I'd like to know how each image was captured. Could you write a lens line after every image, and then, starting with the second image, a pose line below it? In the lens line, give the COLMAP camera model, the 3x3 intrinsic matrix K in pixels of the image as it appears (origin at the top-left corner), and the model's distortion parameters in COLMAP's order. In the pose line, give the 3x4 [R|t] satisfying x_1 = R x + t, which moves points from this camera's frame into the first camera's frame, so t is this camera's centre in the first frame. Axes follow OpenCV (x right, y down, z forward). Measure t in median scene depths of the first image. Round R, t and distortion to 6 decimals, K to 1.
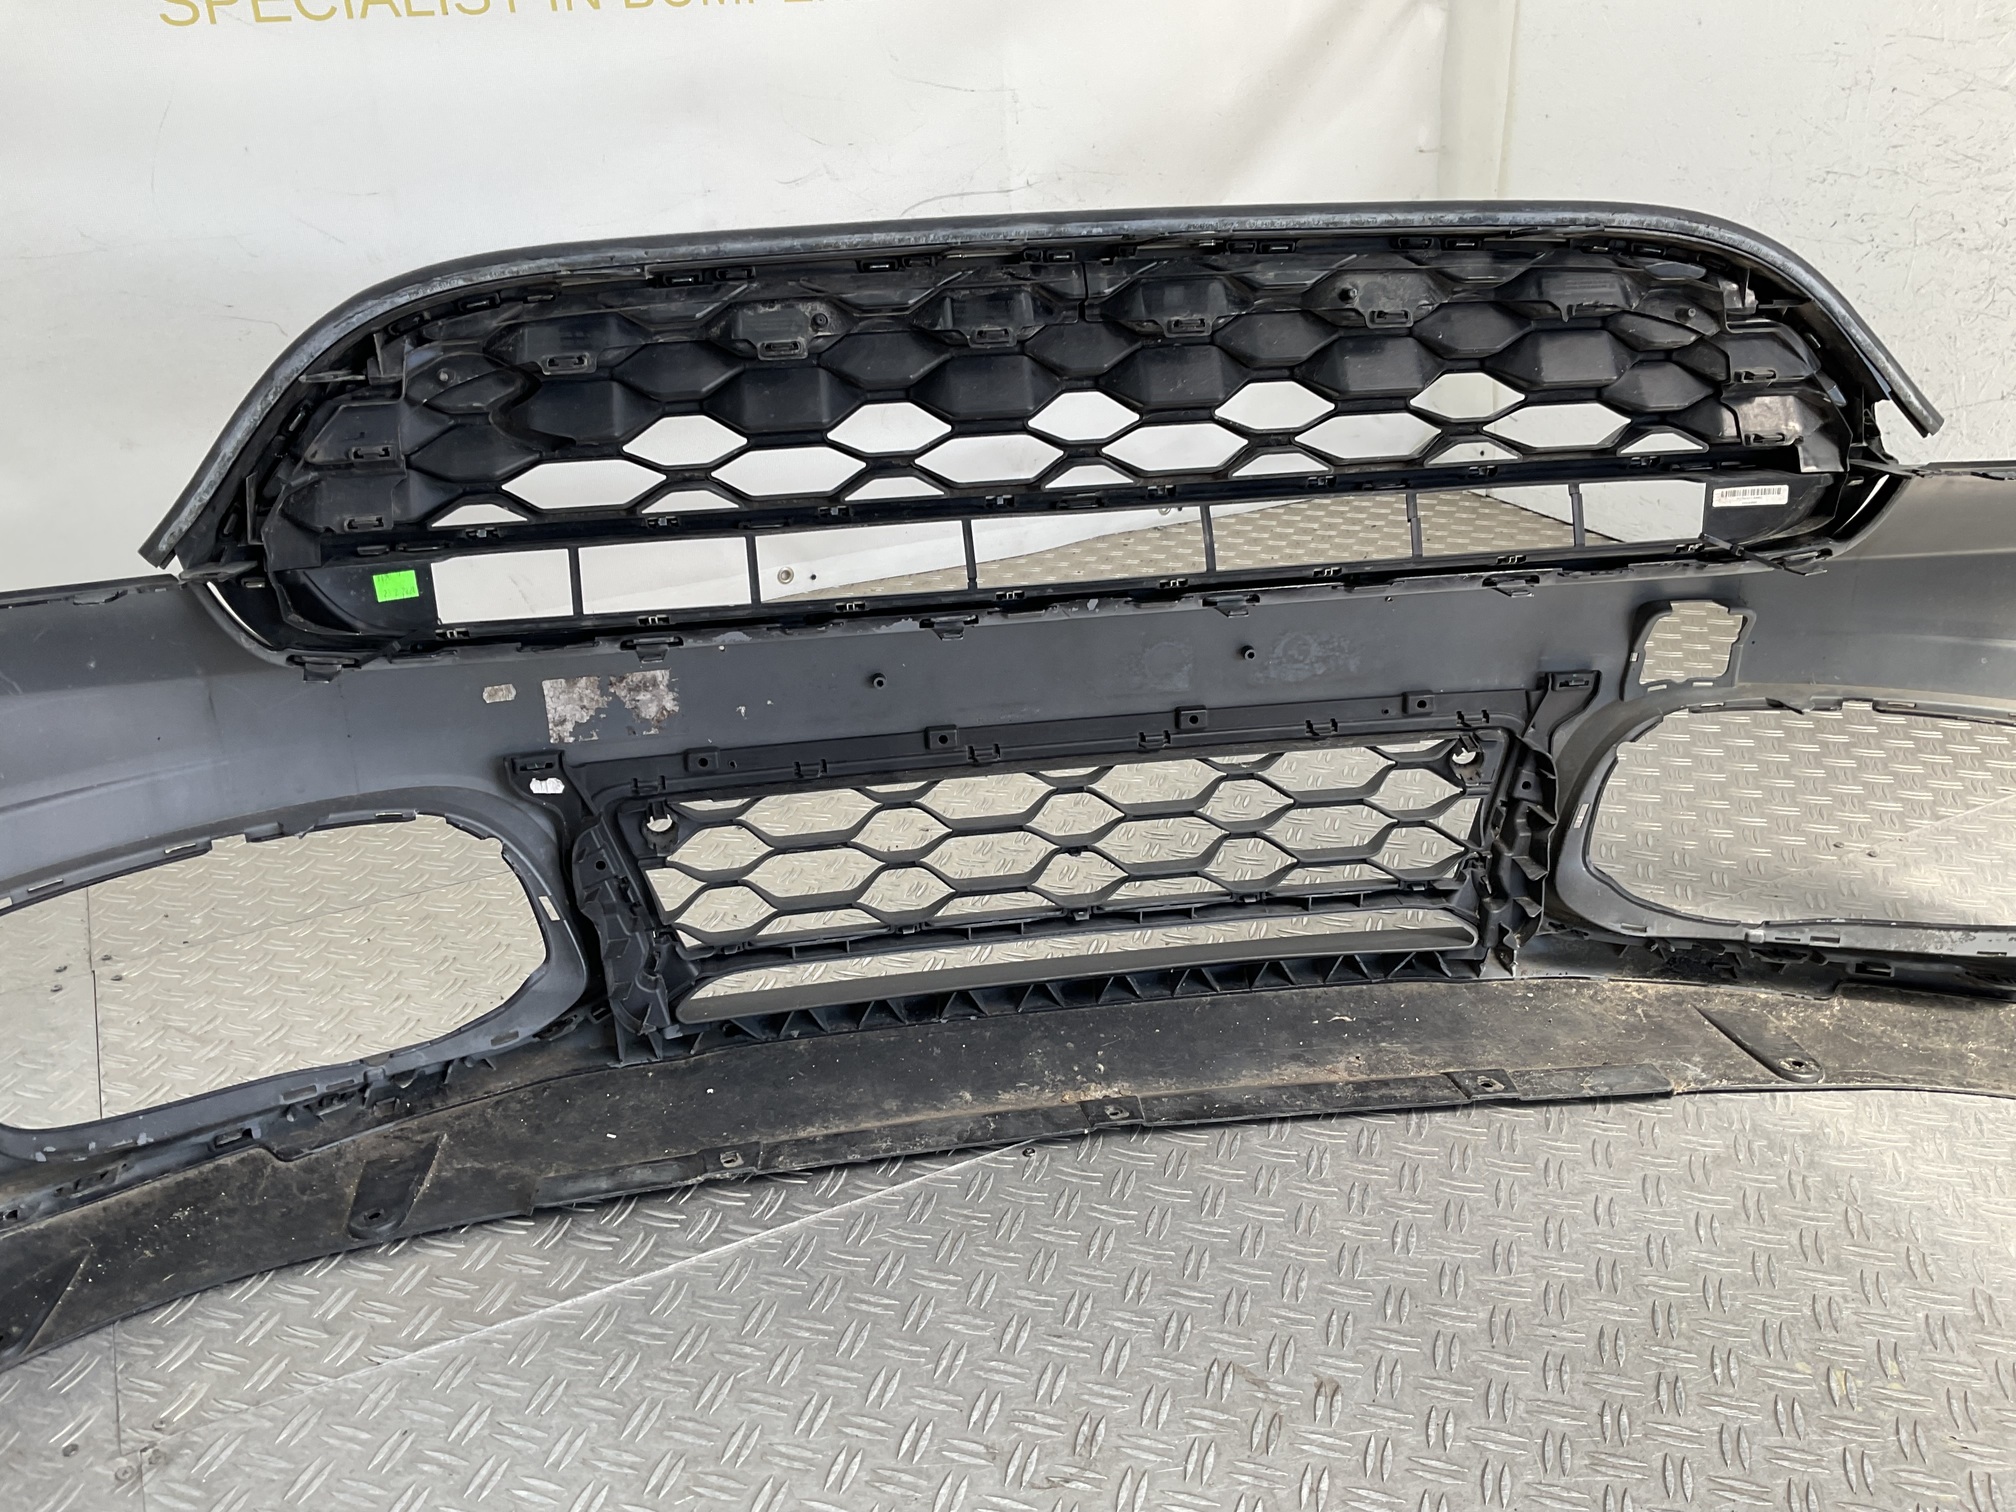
lens RADIAL K [[1671.0, 0, 1010.0], [0, 1671.0, 746.6], [0, 0, 1]] dist [0.113986, -0.231137]
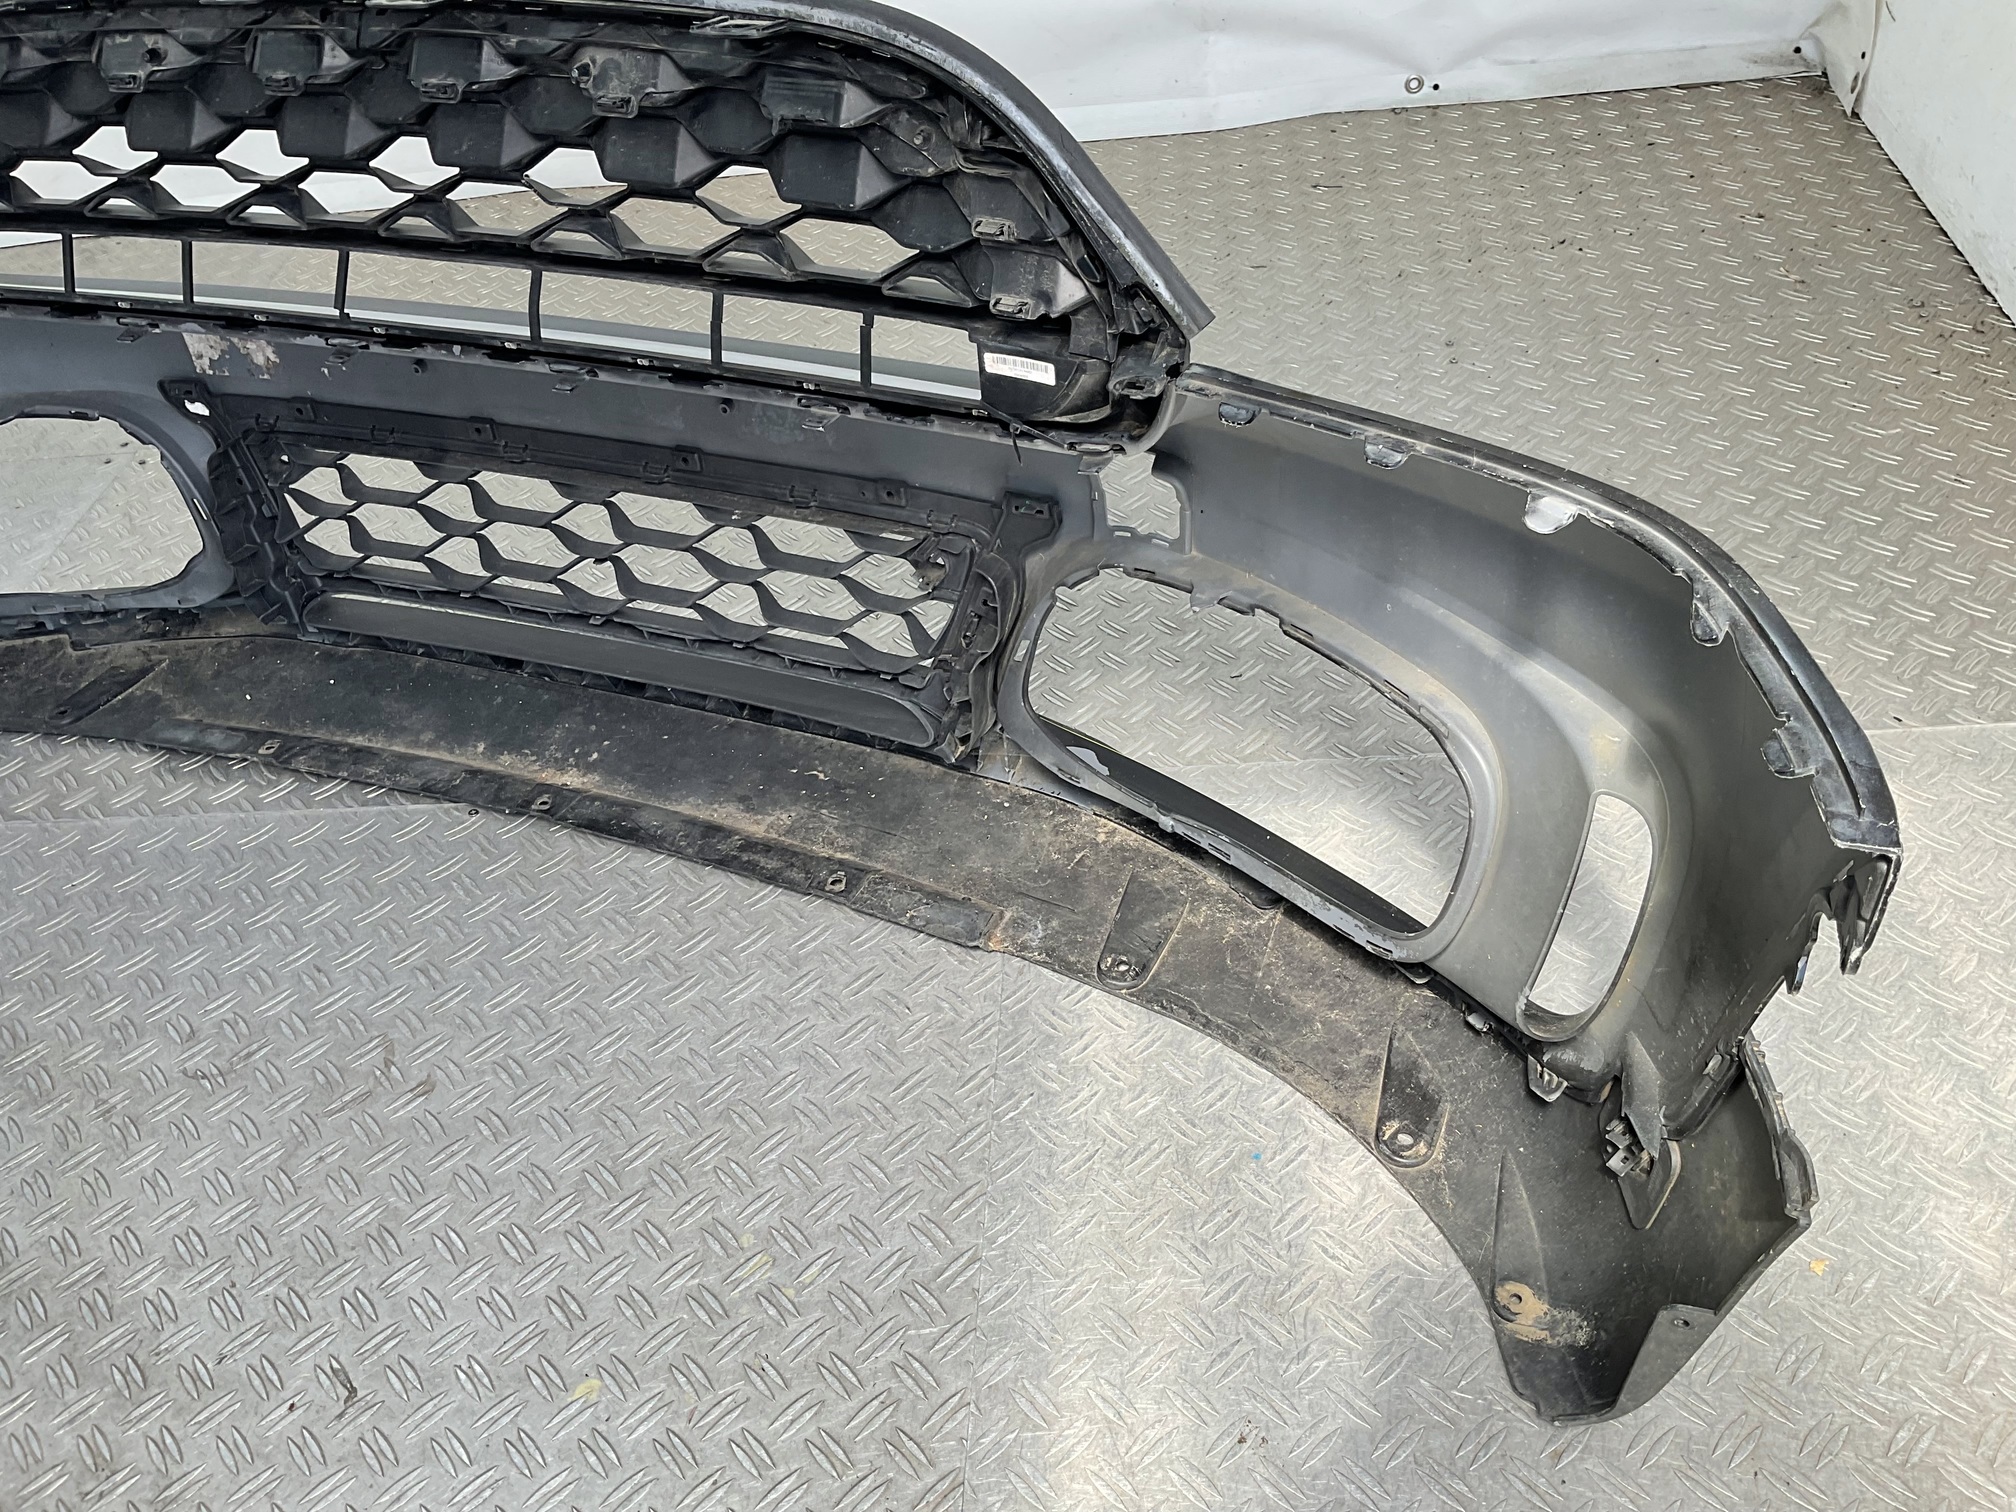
lens RADIAL K [[1666.9, 0, 1008.0], [0, 1666.9, 756.0], [0, 0, 1]] dist [0.043539, -0.096095]
pose [[0.858626, 0.287606, -0.424317, 0.790037], [-0.126537, 0.921072, 0.368258, -0.258558], [0.496740, -0.262504, 0.827249, 0.243341]]
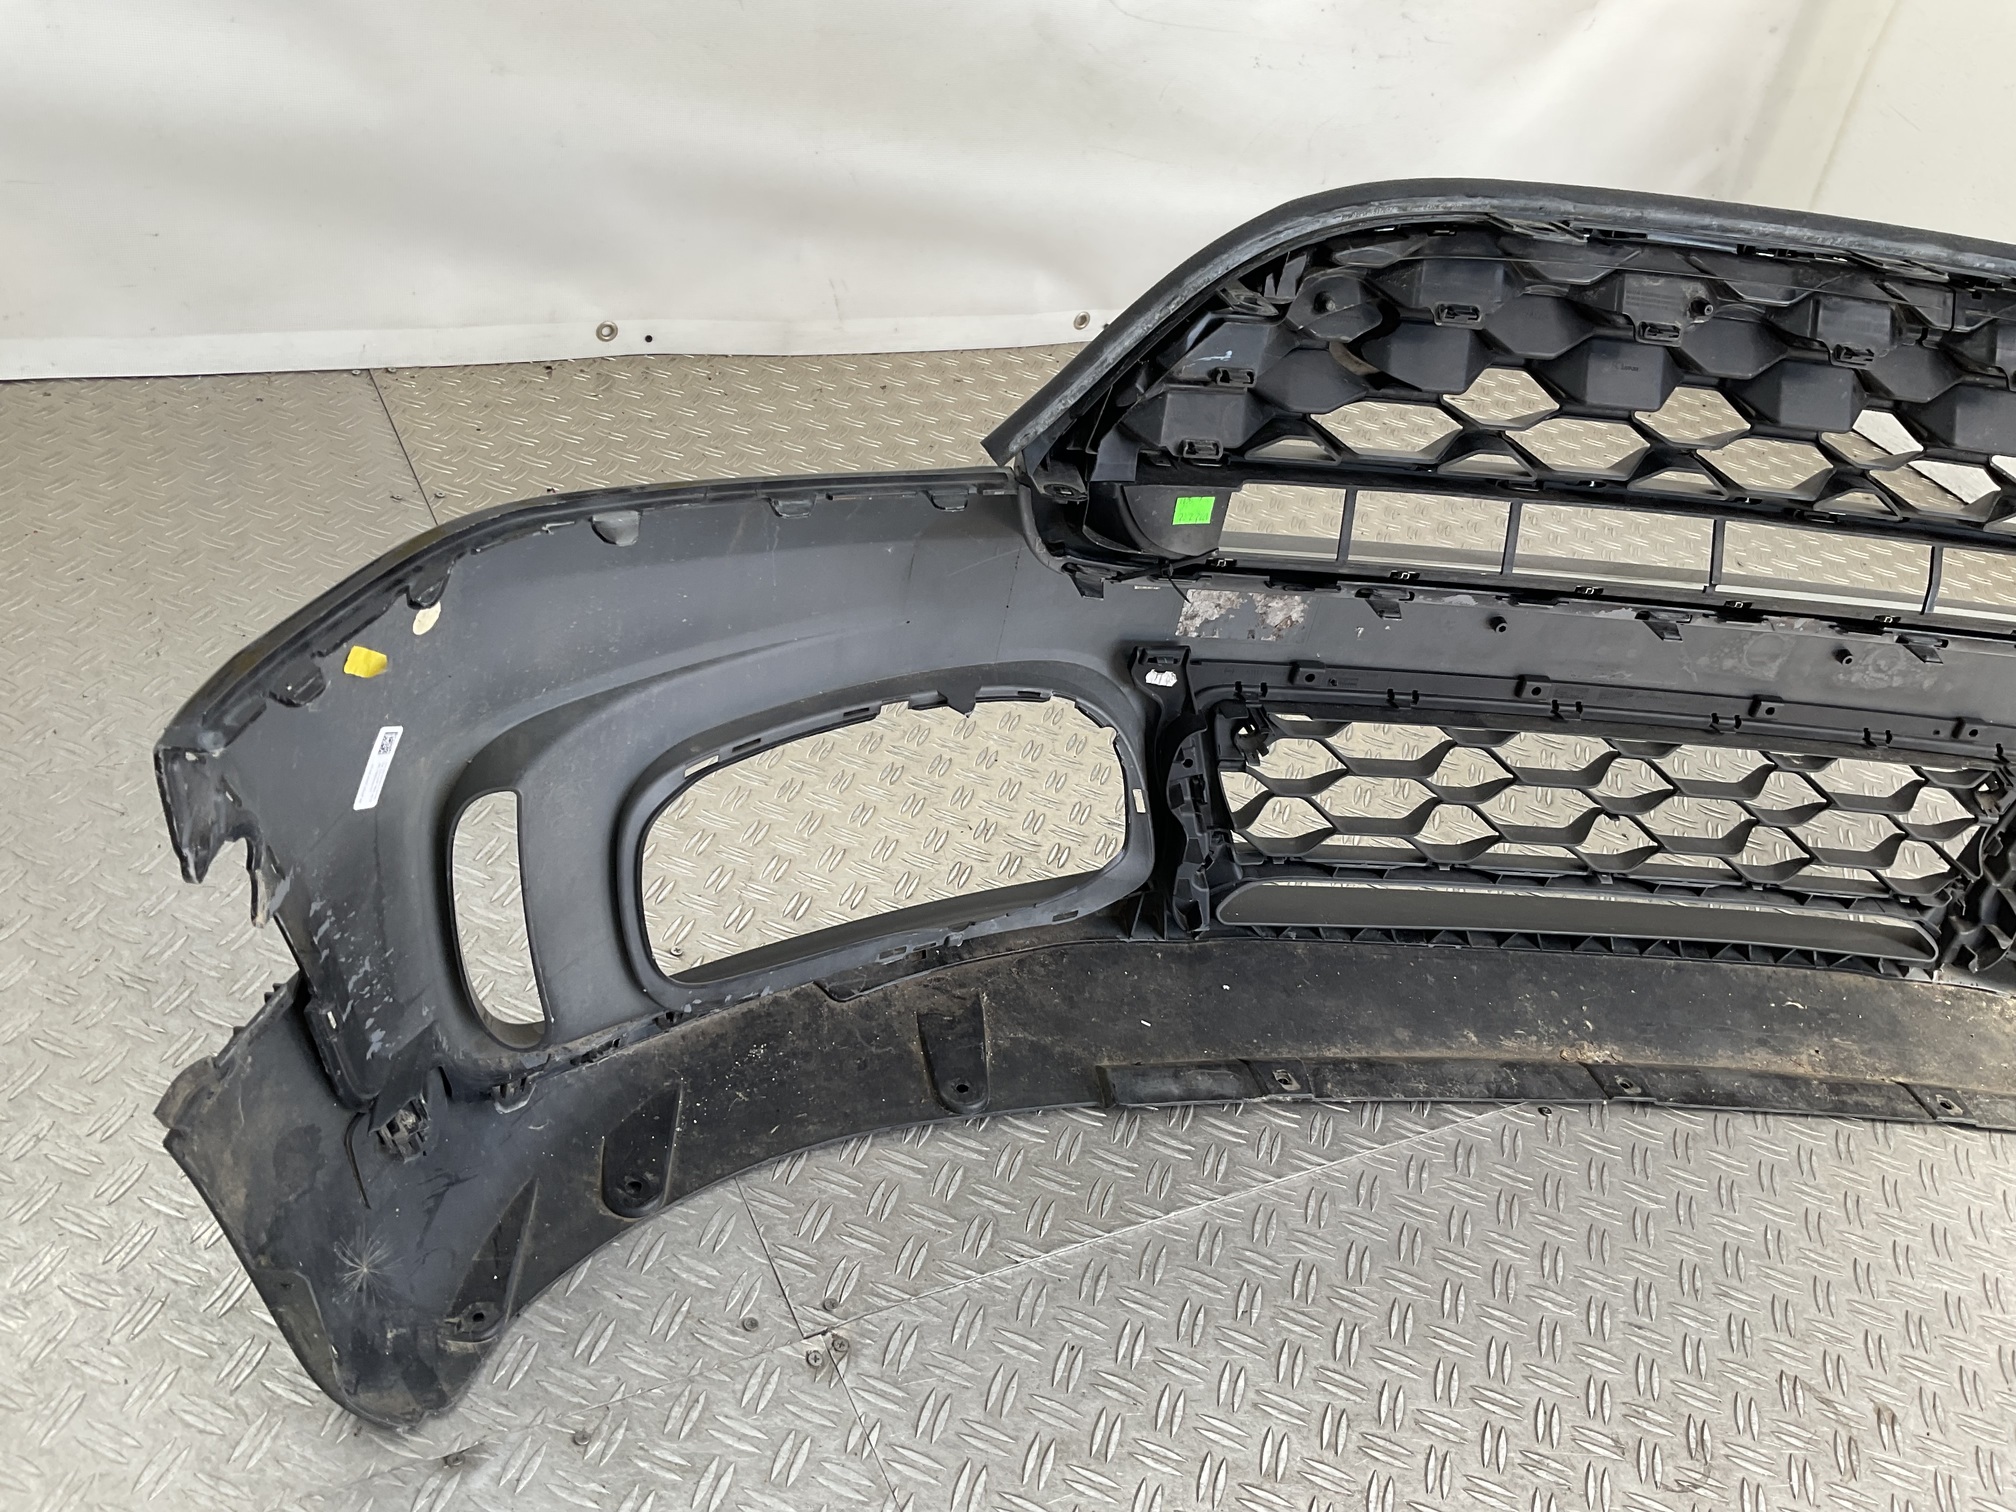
lens RADIAL K [[1671.0, 0, 1010.0], [0, 1671.0, 746.6], [0, 0, 1]] dist [0.113986, -0.231137]
pose [[0.975959, 0.177310, 0.126746, -0.474300], [-0.201185, 0.956564, 0.210975, -0.123252], [-0.083832, -0.231403, 0.969239, 0.074413]]
